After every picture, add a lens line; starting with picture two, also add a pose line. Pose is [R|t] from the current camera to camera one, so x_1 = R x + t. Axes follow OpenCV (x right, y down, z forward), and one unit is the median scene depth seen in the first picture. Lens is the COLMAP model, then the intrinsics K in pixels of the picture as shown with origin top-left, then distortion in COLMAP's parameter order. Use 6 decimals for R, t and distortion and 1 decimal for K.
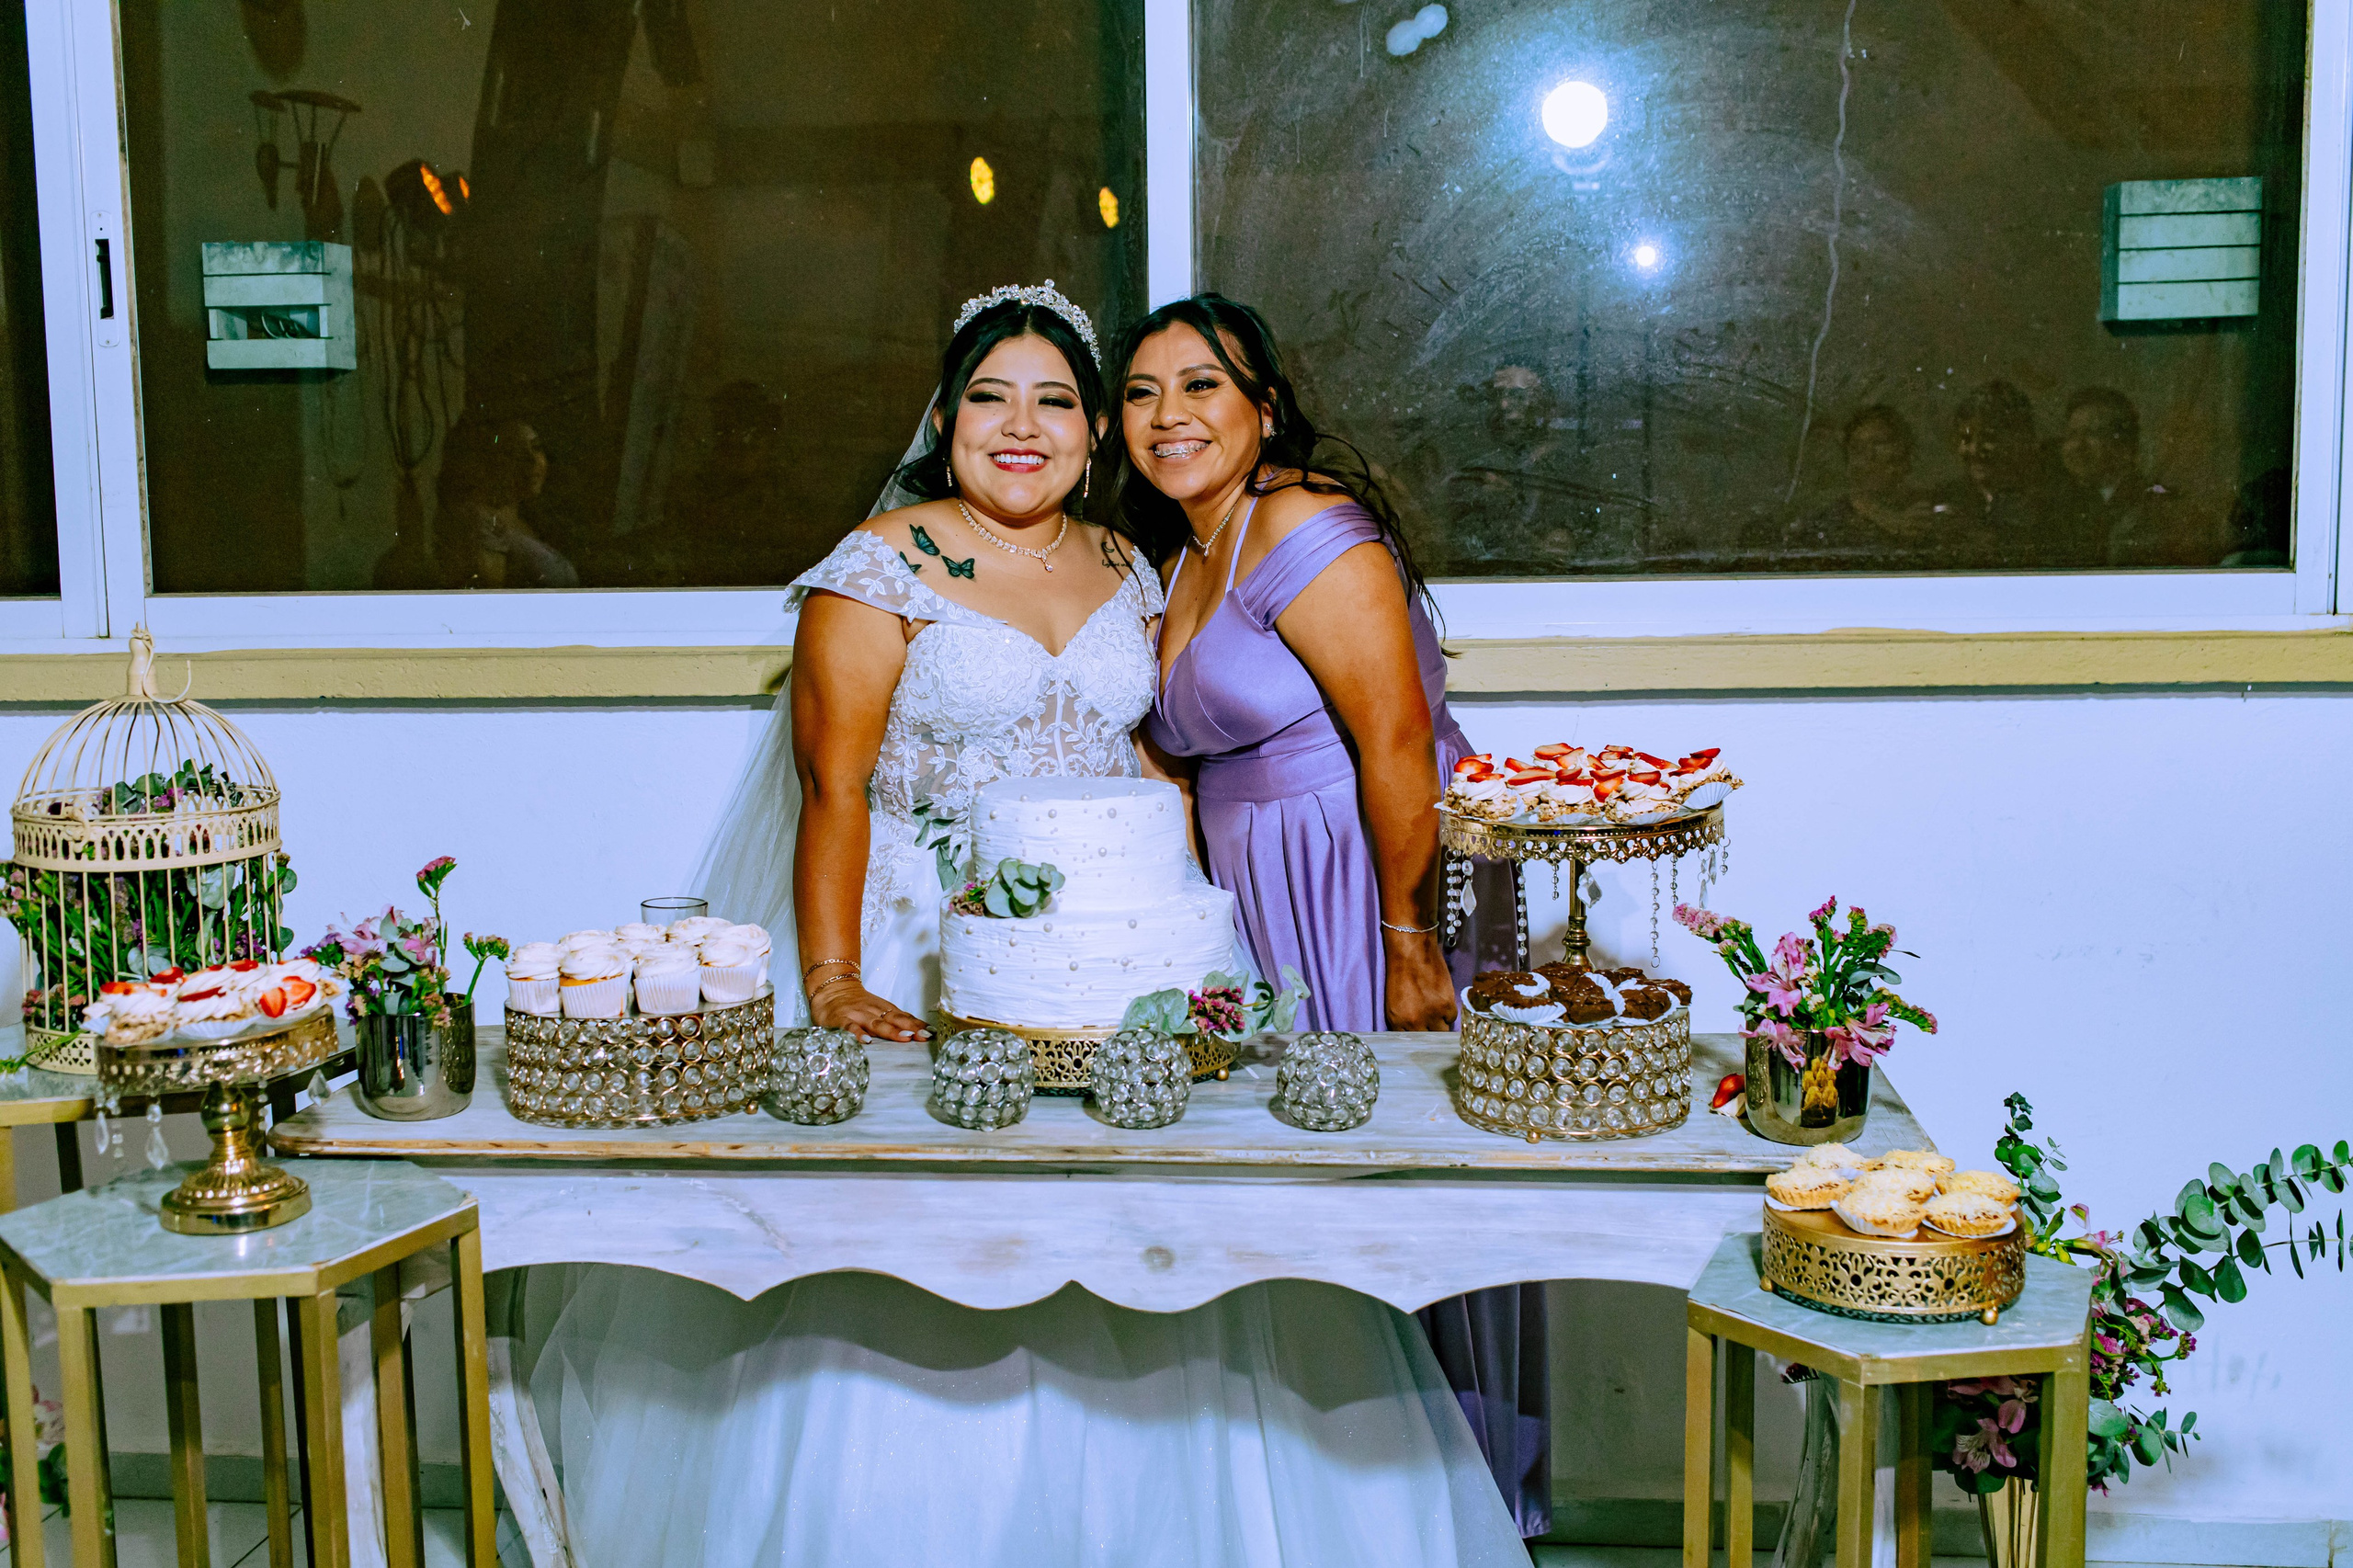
lens RADIAL K [[2613.6, 0, 1172.5], [0, 2613.6, 789.6], [0, 0, 1]] dist [0.015192, -0.053731]
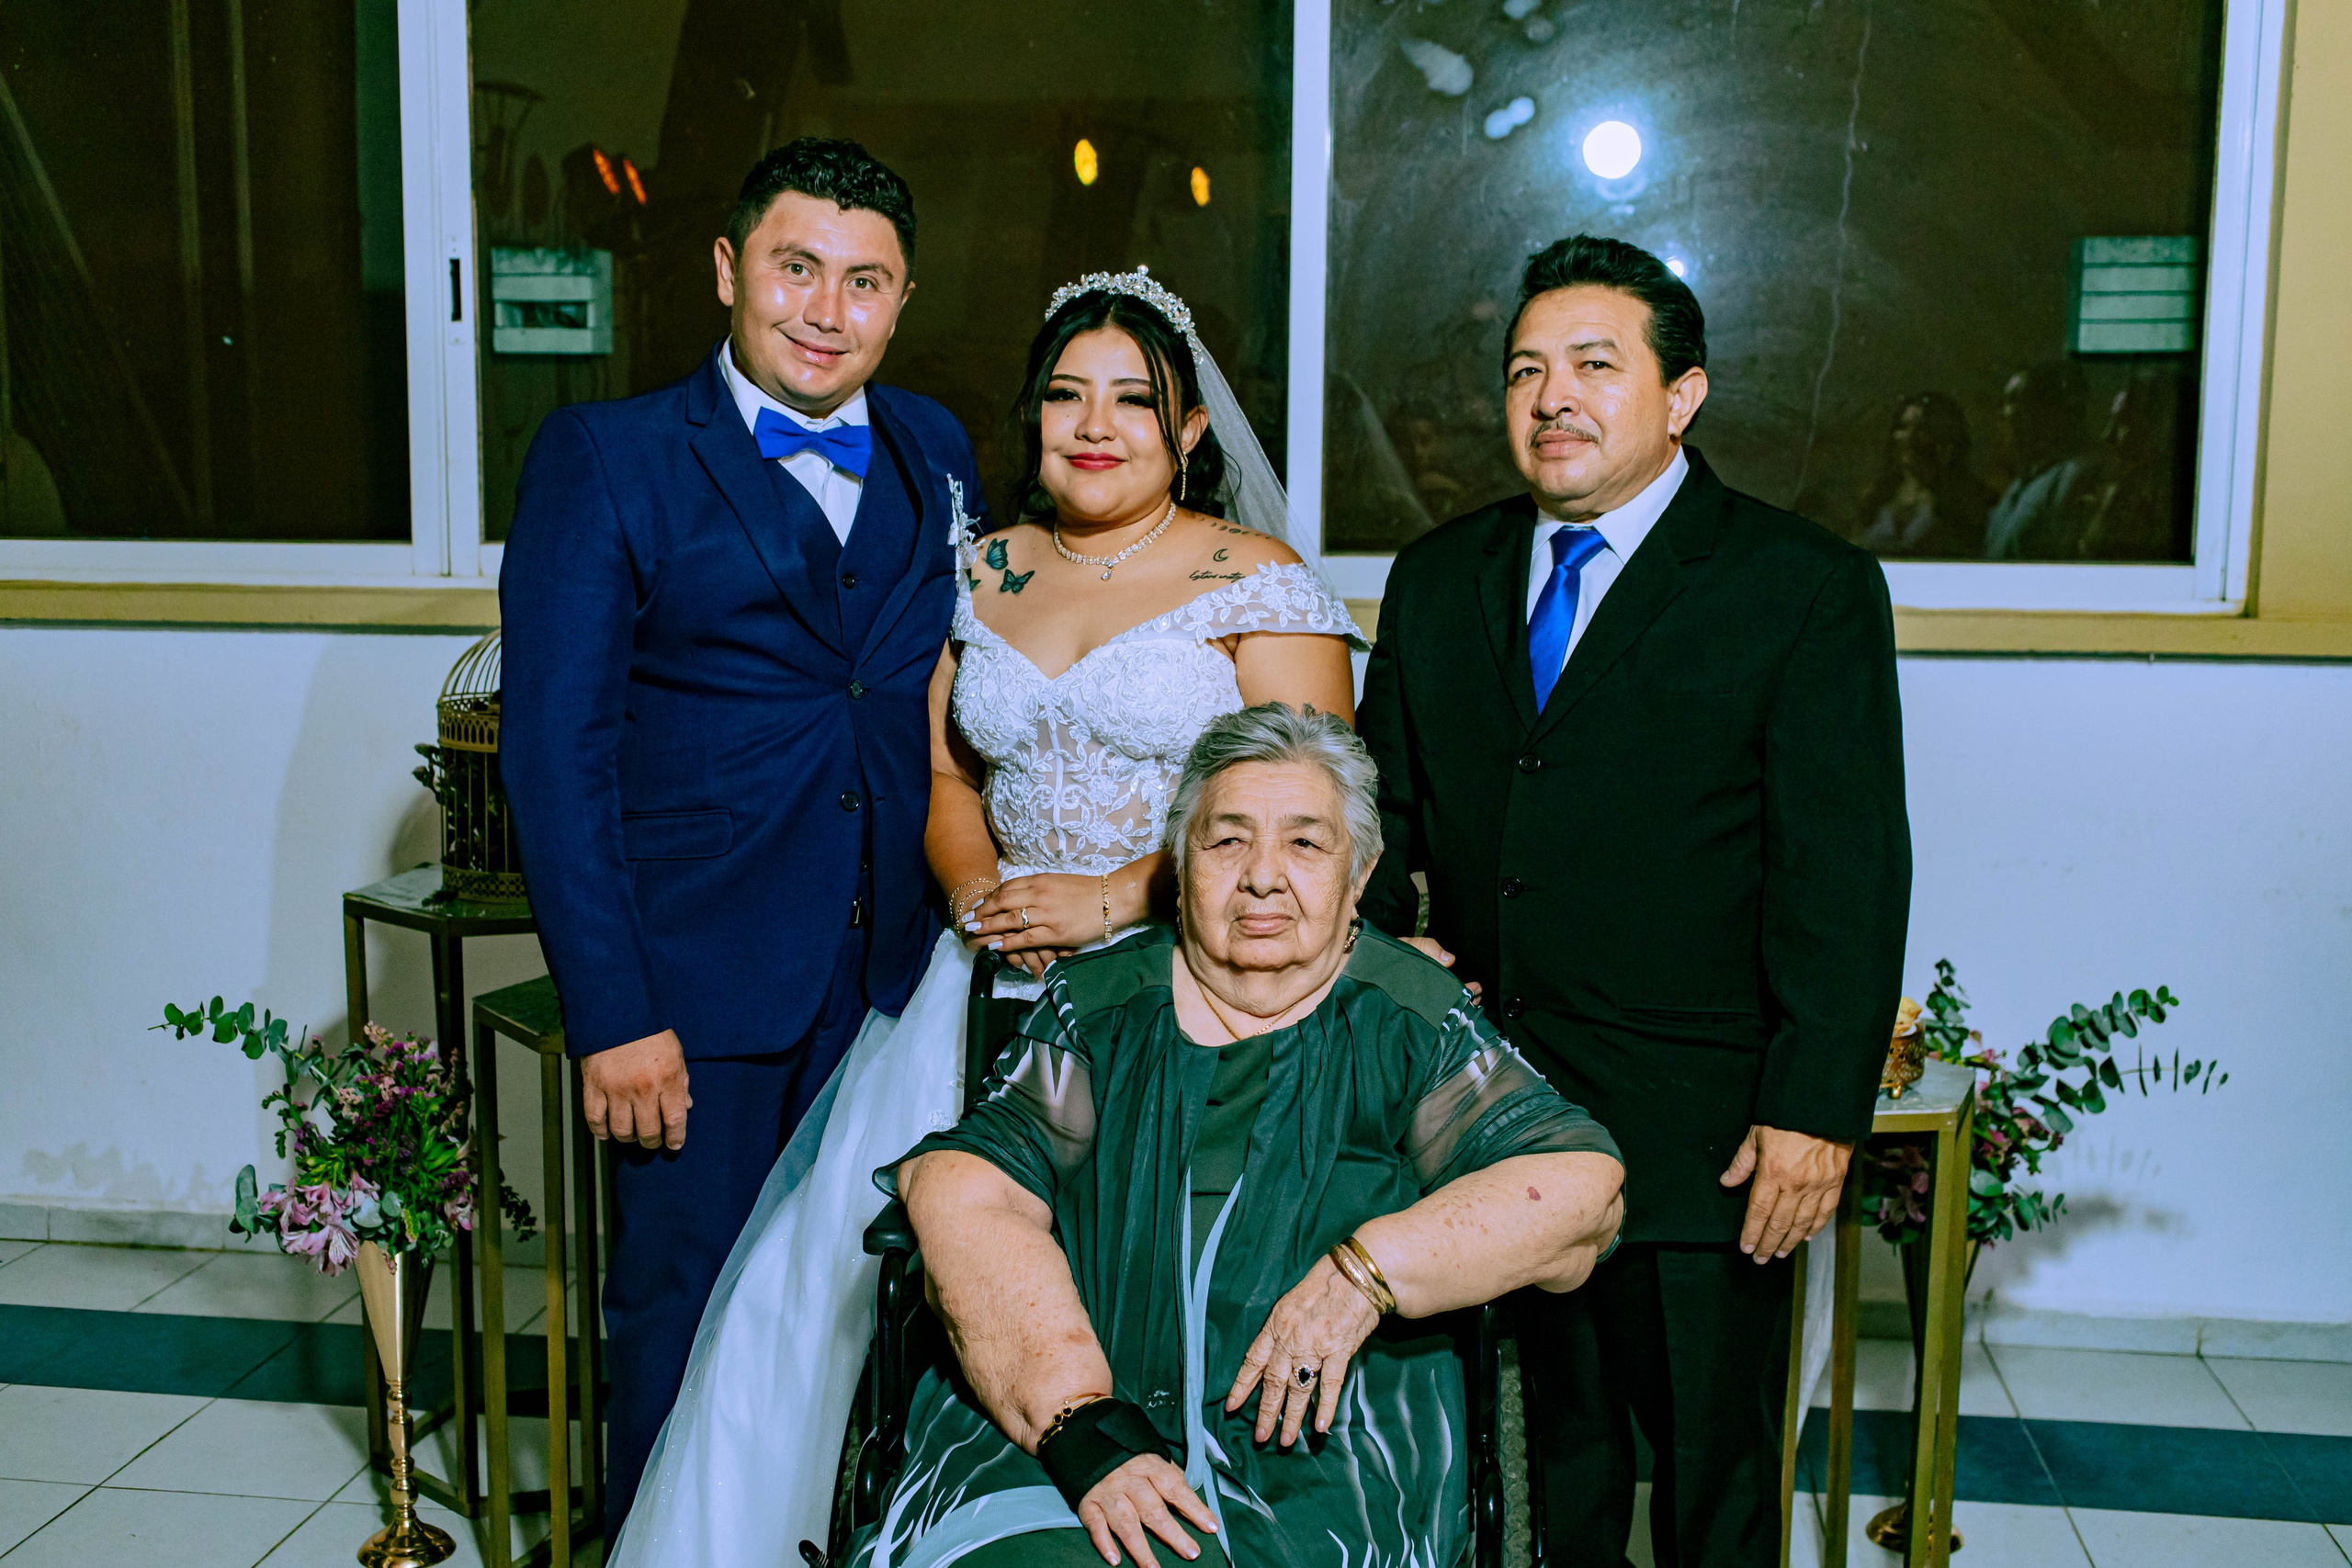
lens RADIAL K [[2672.2, 0, 1151.0], [0, 2672.2, 810.8], [0, 0, 1]] dist [-0.007637, -0.007055]
pose [[0.999453, 0.025808, -0.020683, -0.057287], [-0.025223, 0.999288, 0.028048, 0.014409], [0.021392, -0.027511, 0.999393, -0.388291]]
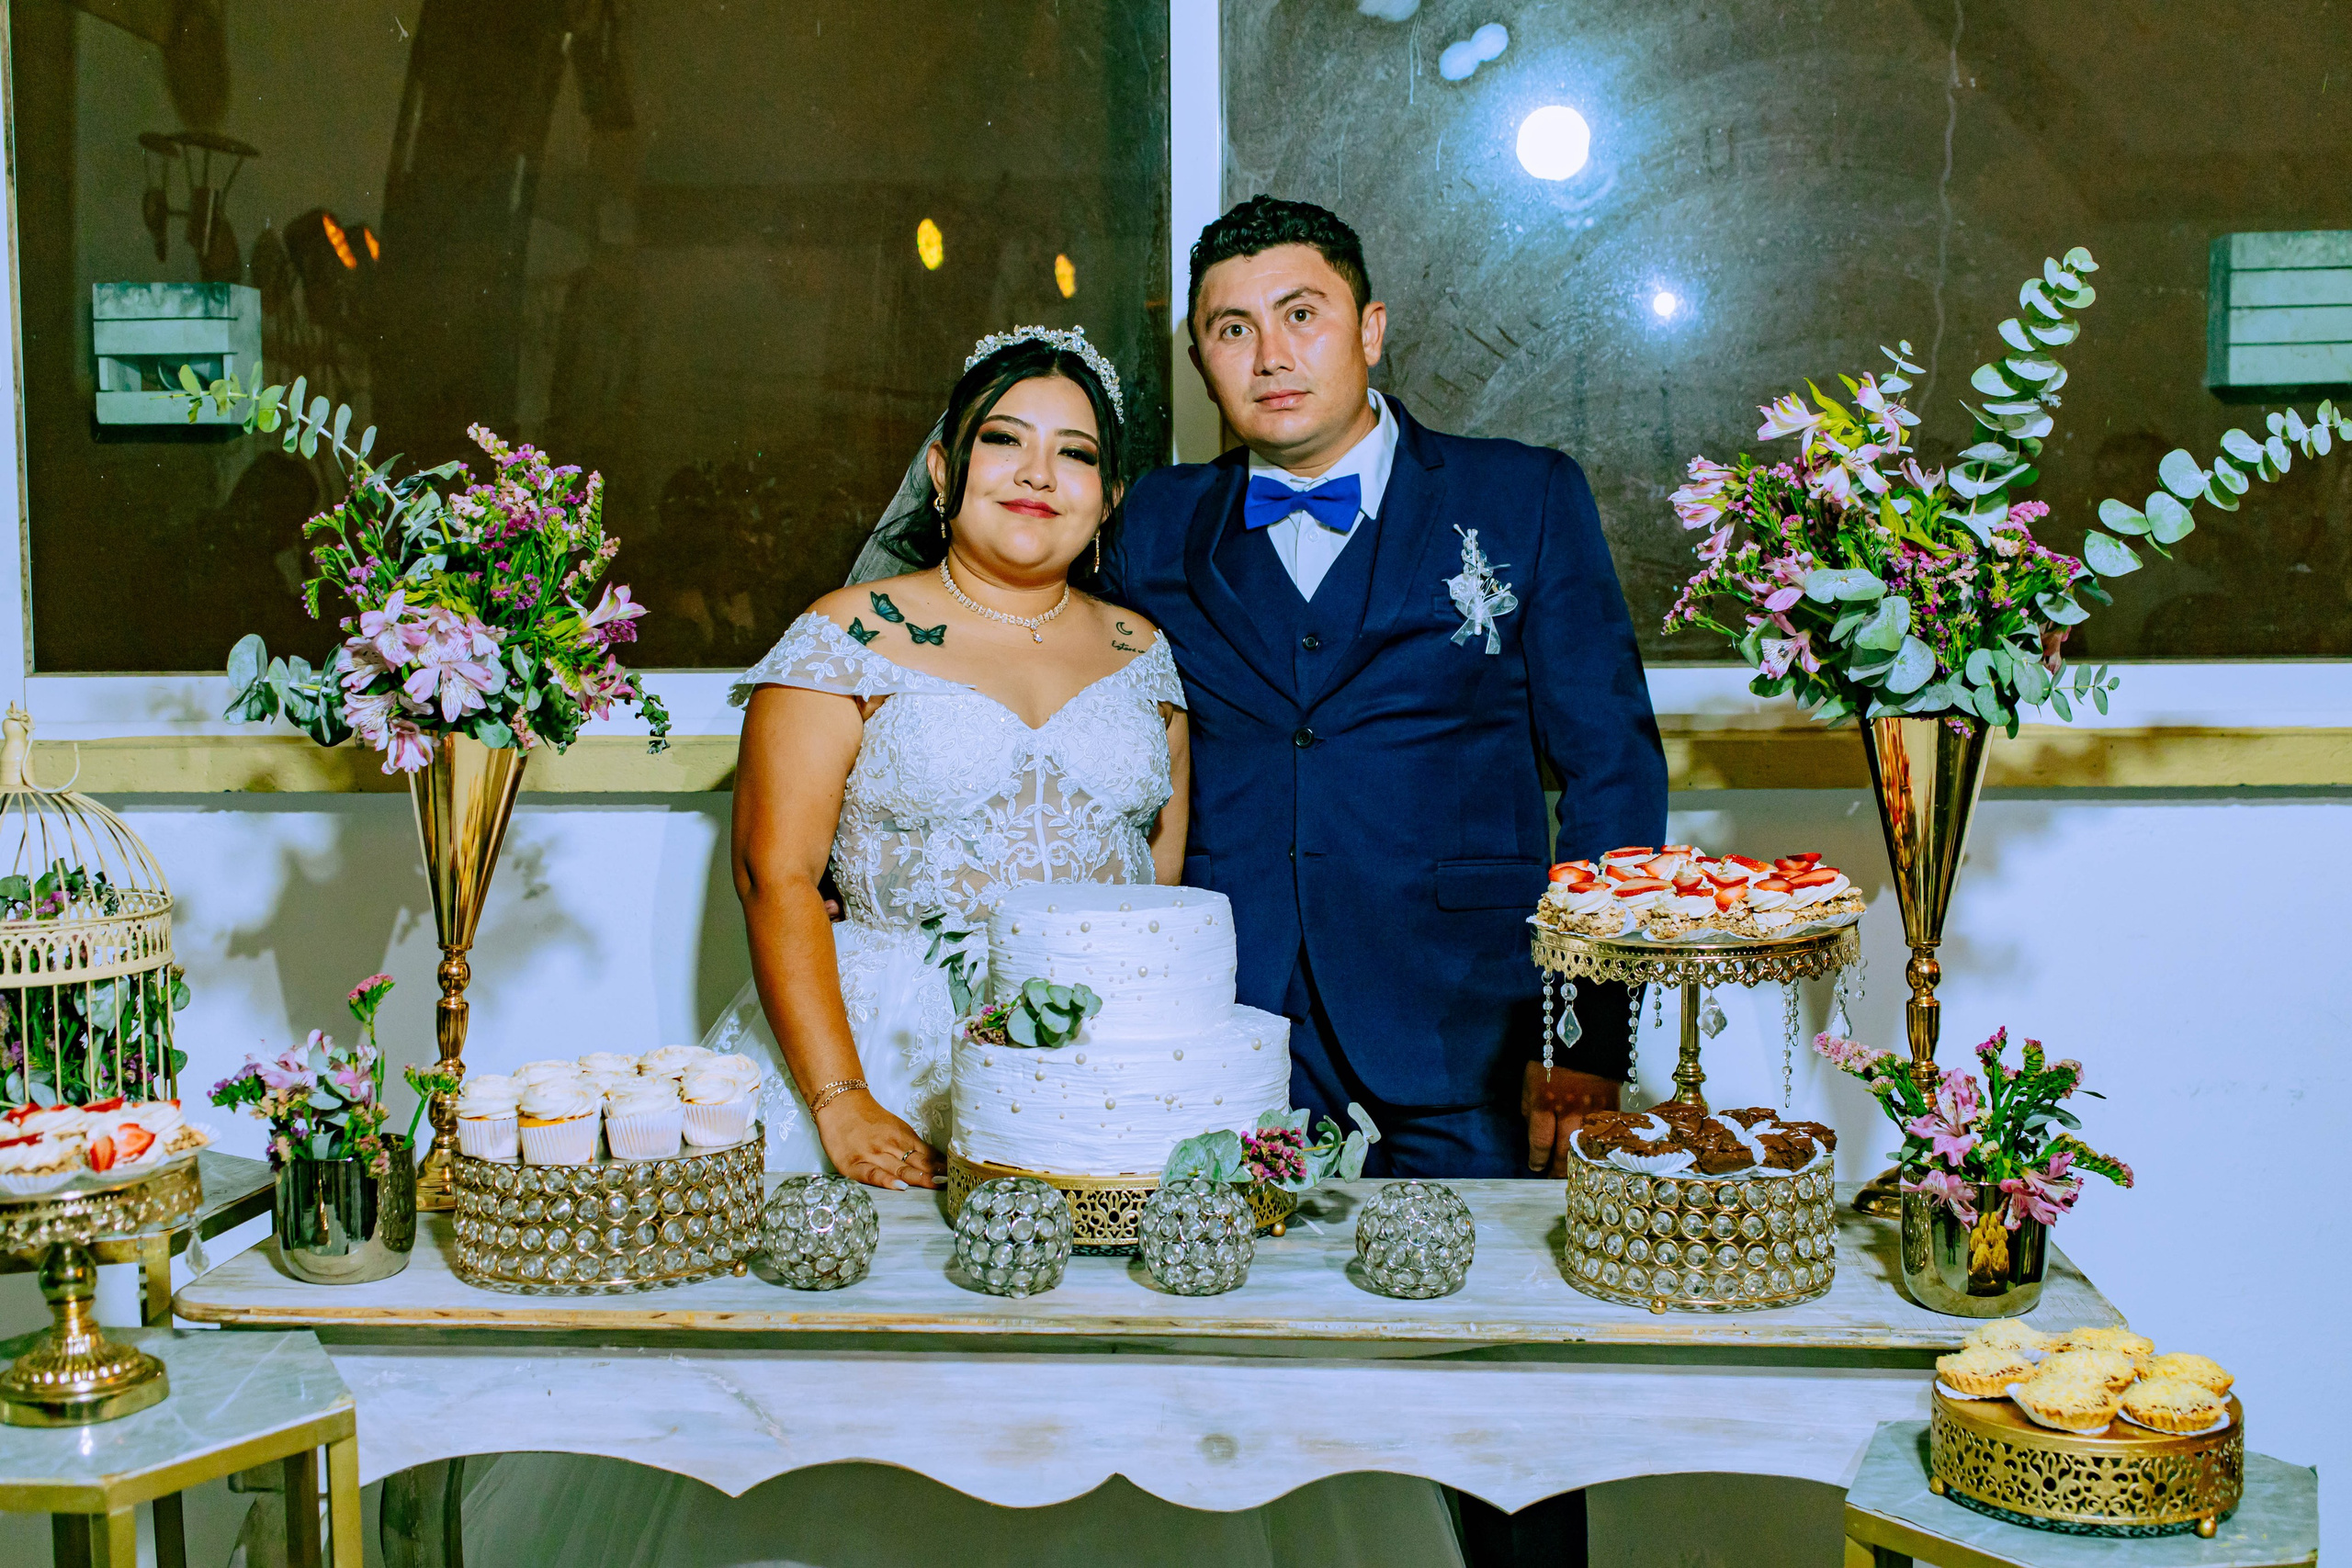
lens RADIAL K [[2783.0, 0, 1160.6], [0, 2783.0, 798.2], [0, 0, 1]] dist [0.009506, -0.019513]
pose [[0.999743, 0.004949, 0.022102, -0.043916], [-0.004137, 0.999319, -0.036654, 0.000151], [-0.022268, 0.036553, 0.999084, 0.078730]]
